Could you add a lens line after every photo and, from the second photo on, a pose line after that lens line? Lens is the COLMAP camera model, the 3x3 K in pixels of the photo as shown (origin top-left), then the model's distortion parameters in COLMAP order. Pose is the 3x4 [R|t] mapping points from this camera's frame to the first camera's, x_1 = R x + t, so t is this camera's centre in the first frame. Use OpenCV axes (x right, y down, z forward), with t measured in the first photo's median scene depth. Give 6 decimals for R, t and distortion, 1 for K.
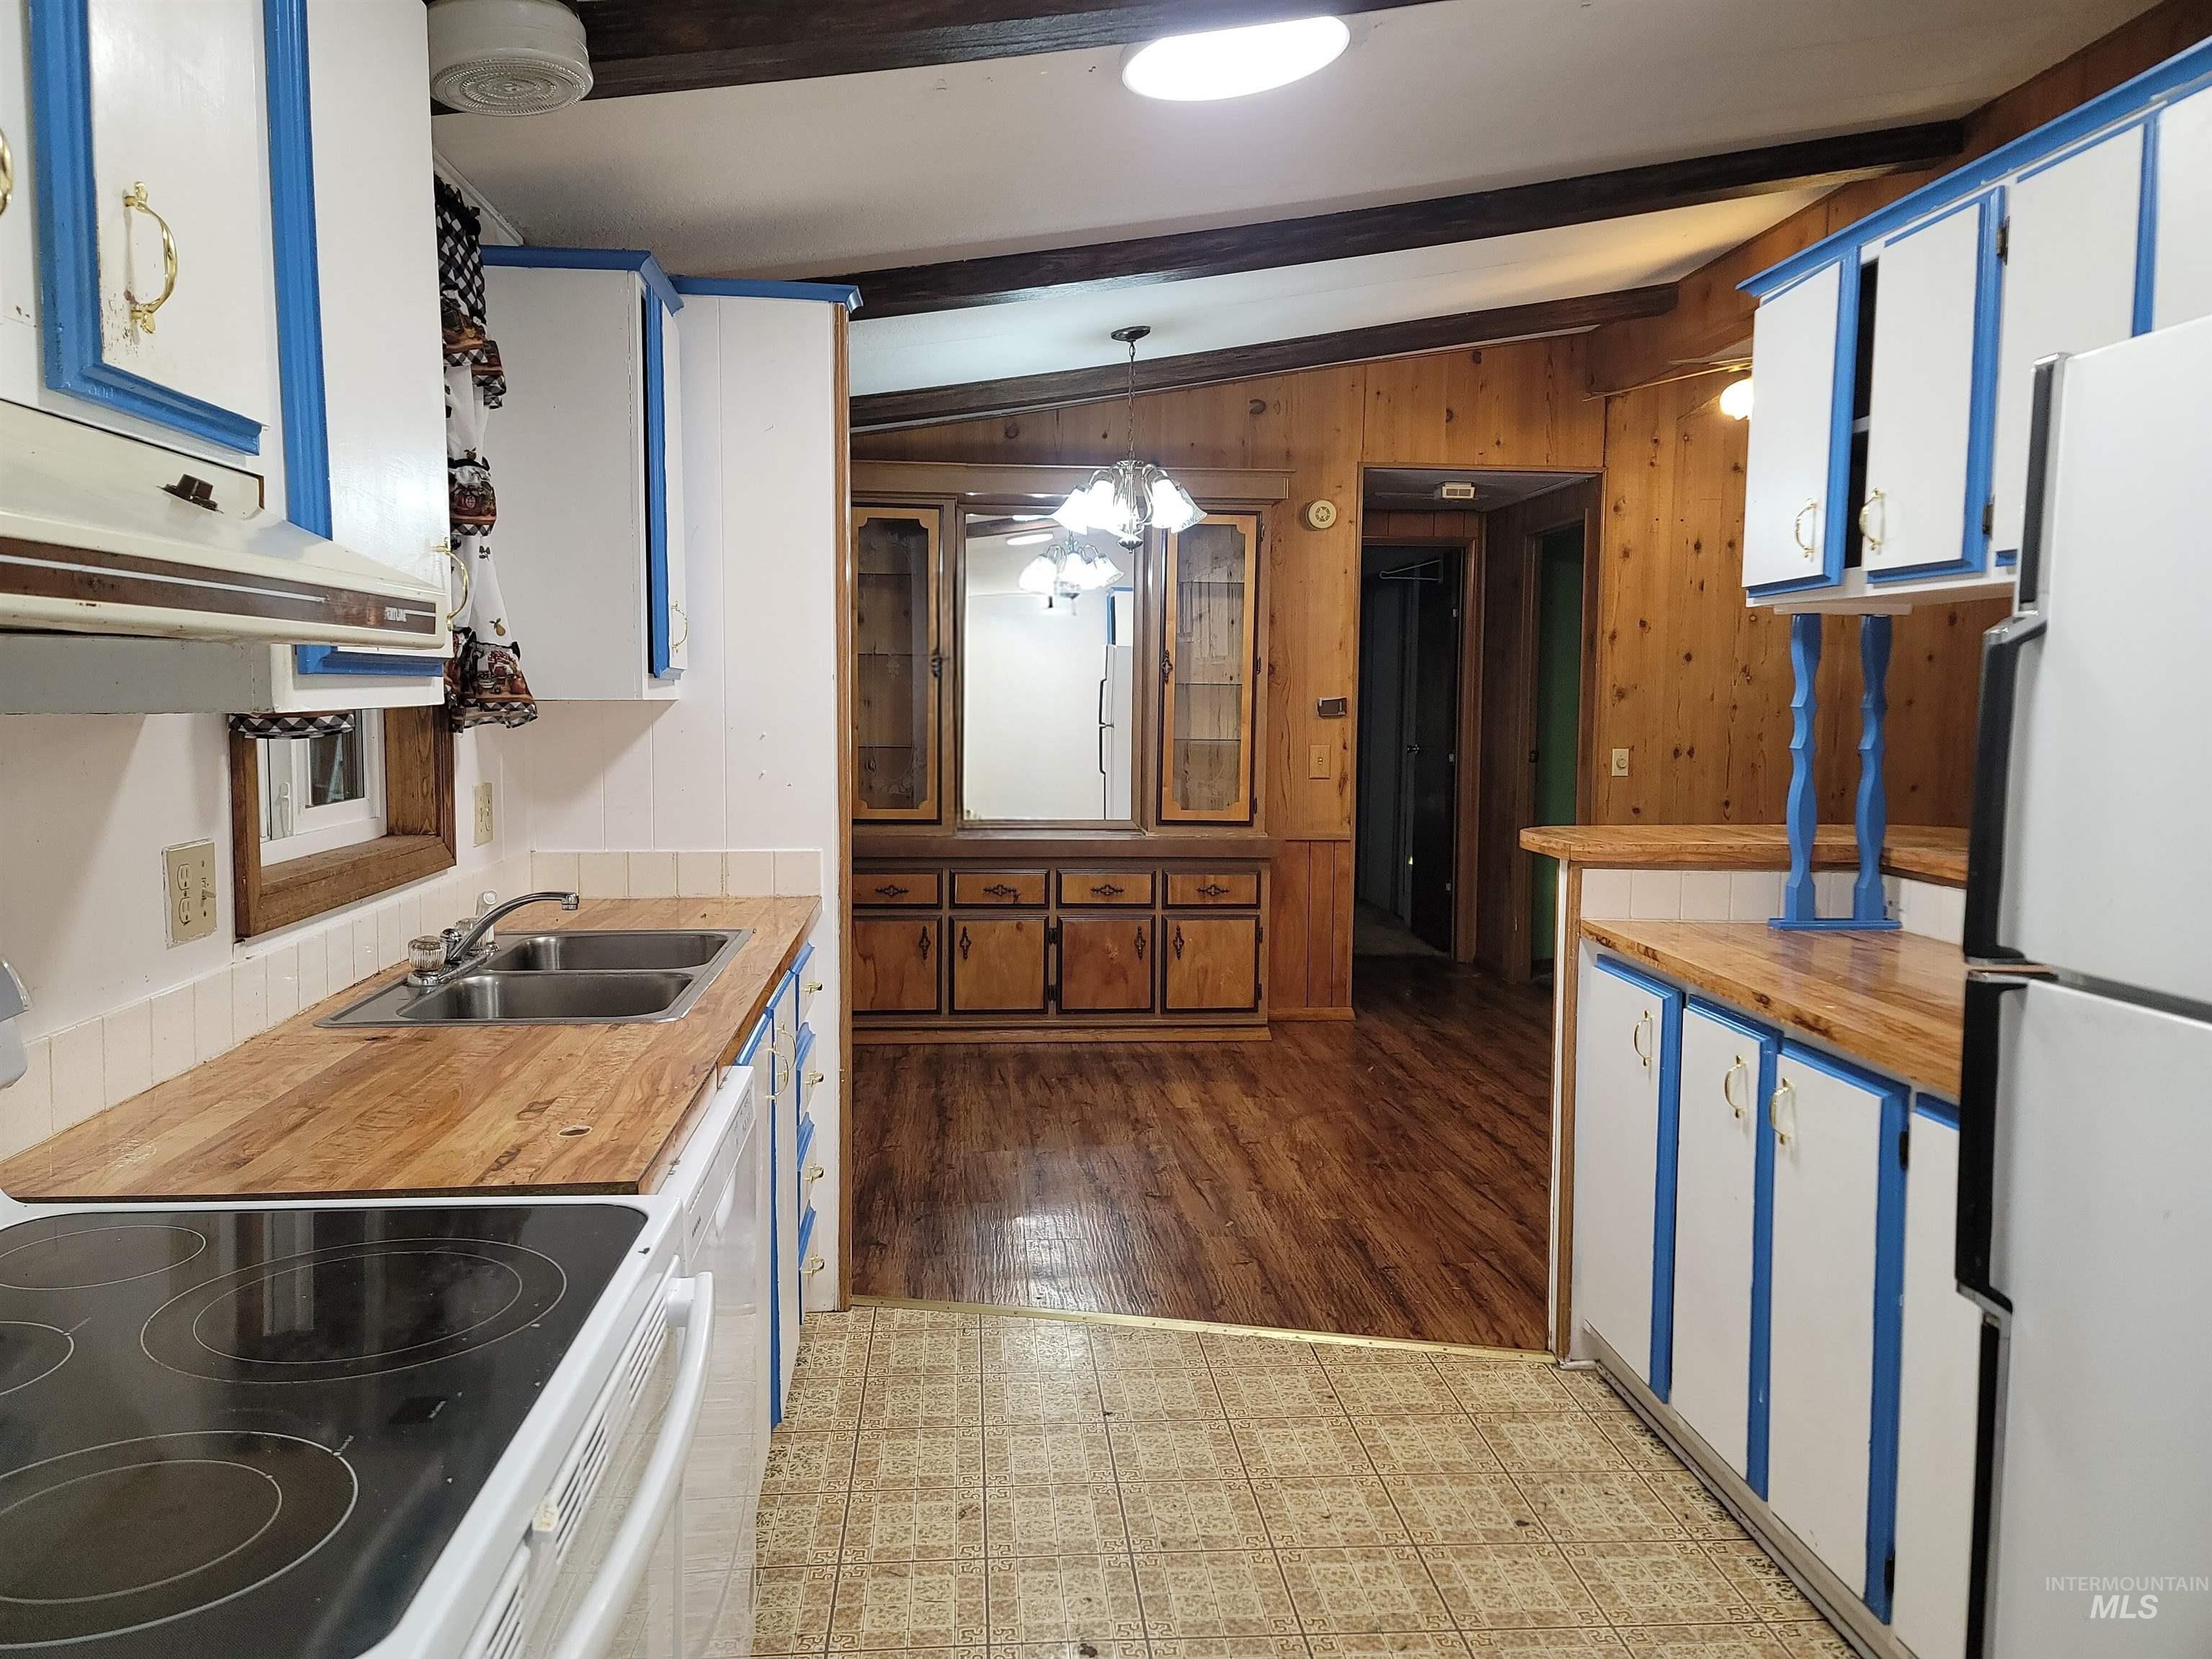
lens RADIAL K [[1656.4, 0, 1104.4], [0, 1656.4, 834.2], [0, 0, 1]] dist [0.071961, -0.034464]
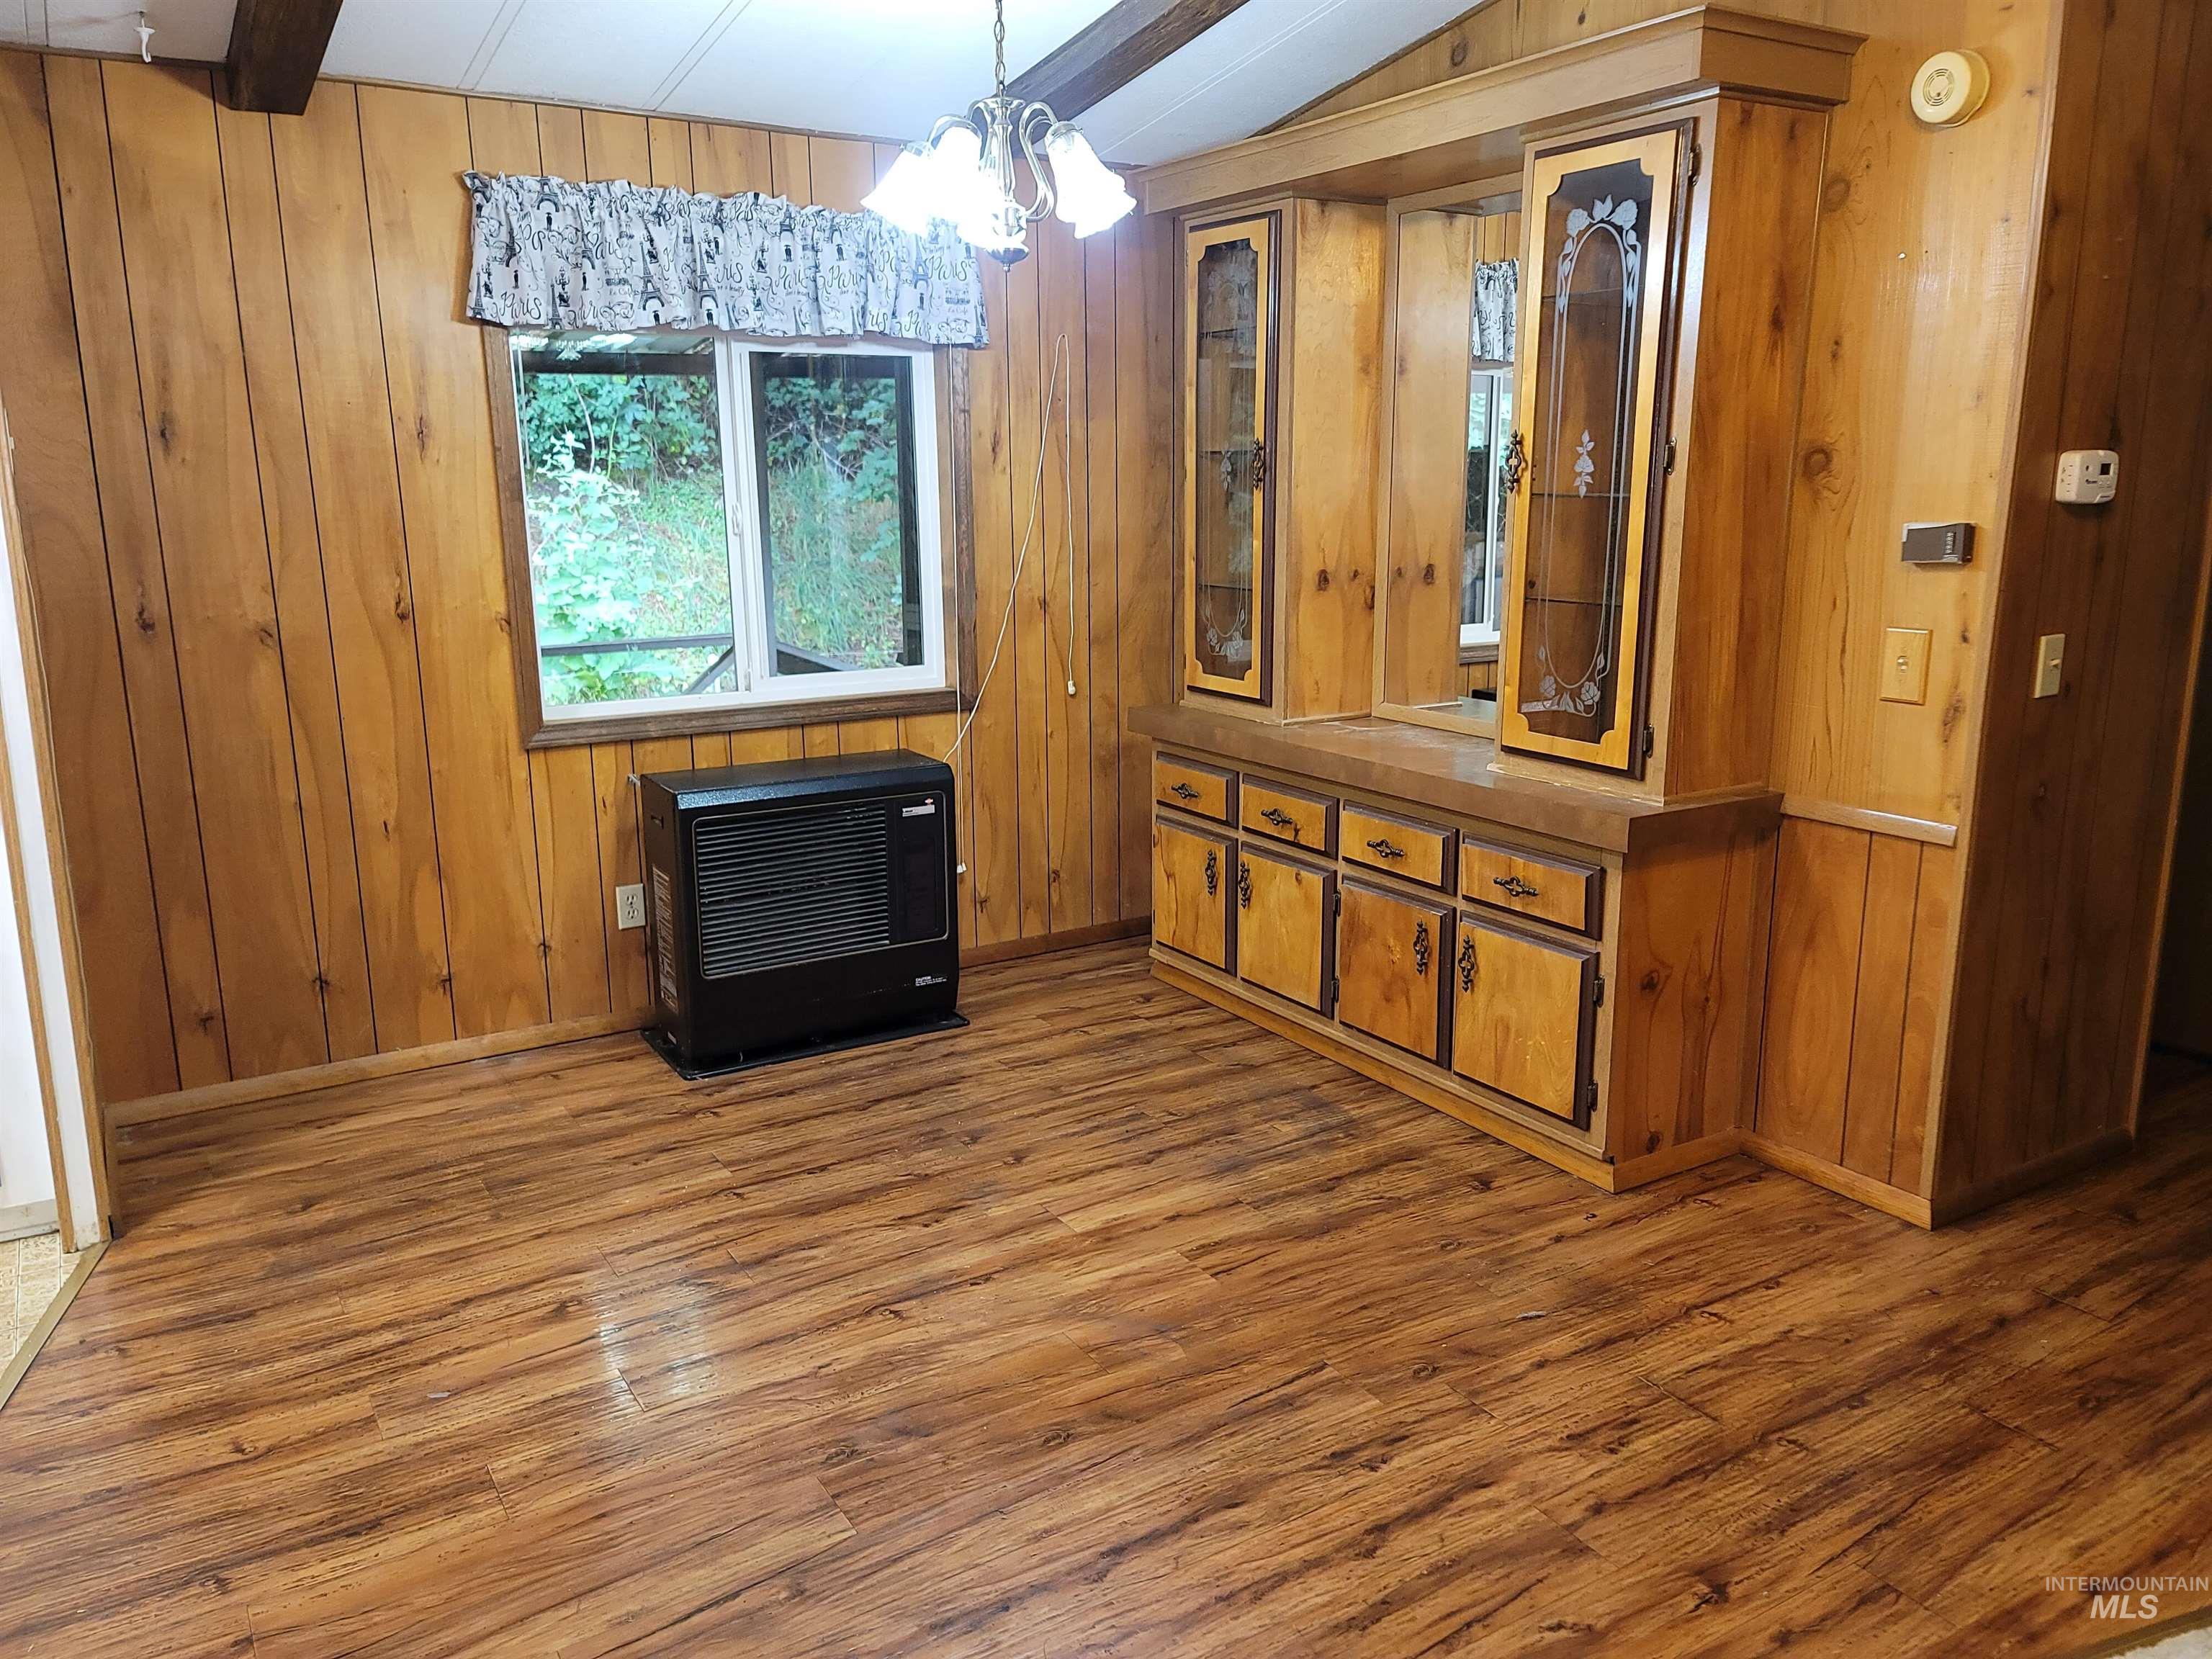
lens RADIAL K [[1656.4, 0, 1104.4], [0, 1656.4, 834.2], [0, 0, 1]] dist [0.071961, -0.034464]
pose [[0.450082, 0.184202, -0.873782, 0.473713], [-0.068671, 0.982736, 0.171798, -0.066358], [0.890343, -0.017320, 0.454961, 0.633698]]
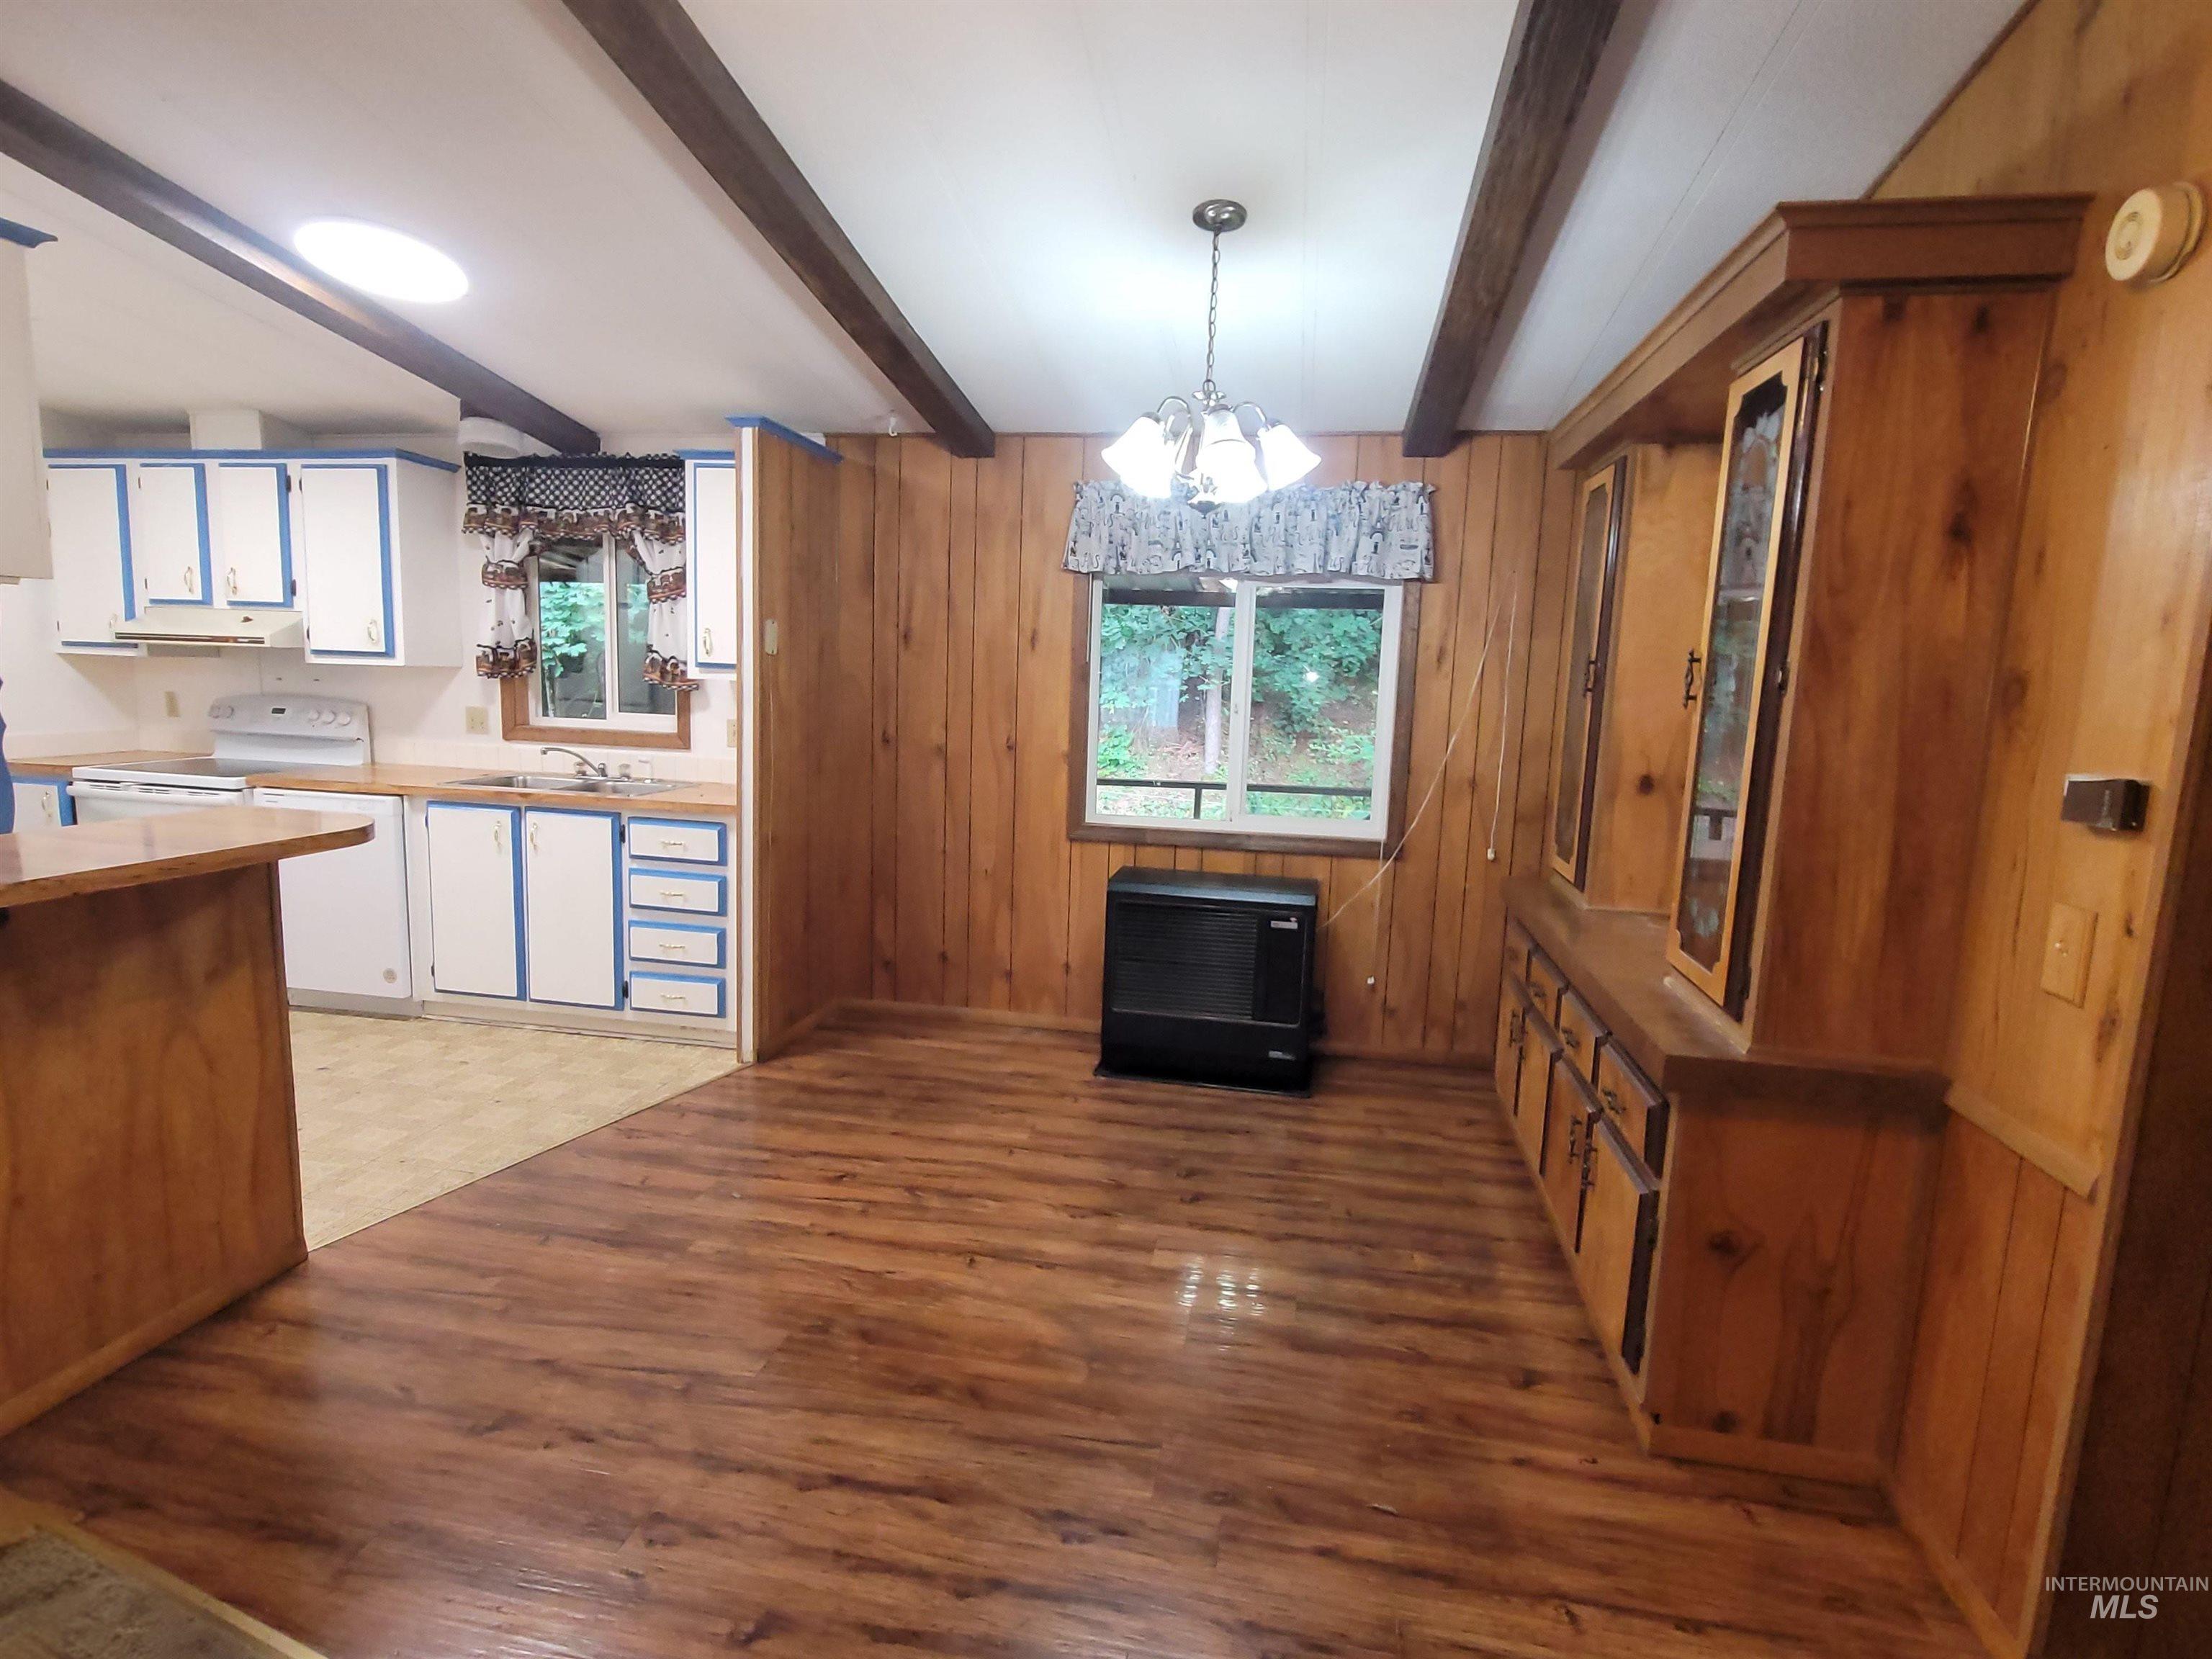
lens RADIAL K [[1123.1, 0, 1094.1], [0, 1123.1, 830.6], [0, 0, 1]] dist [0.001947, -0.000456]
pose [[-0.277976, 0.123825, -0.952574, 0.443281], [-0.120945, 0.979254, 0.162586, -0.088840], [0.952944, 0.160404, -0.257233, 0.917467]]
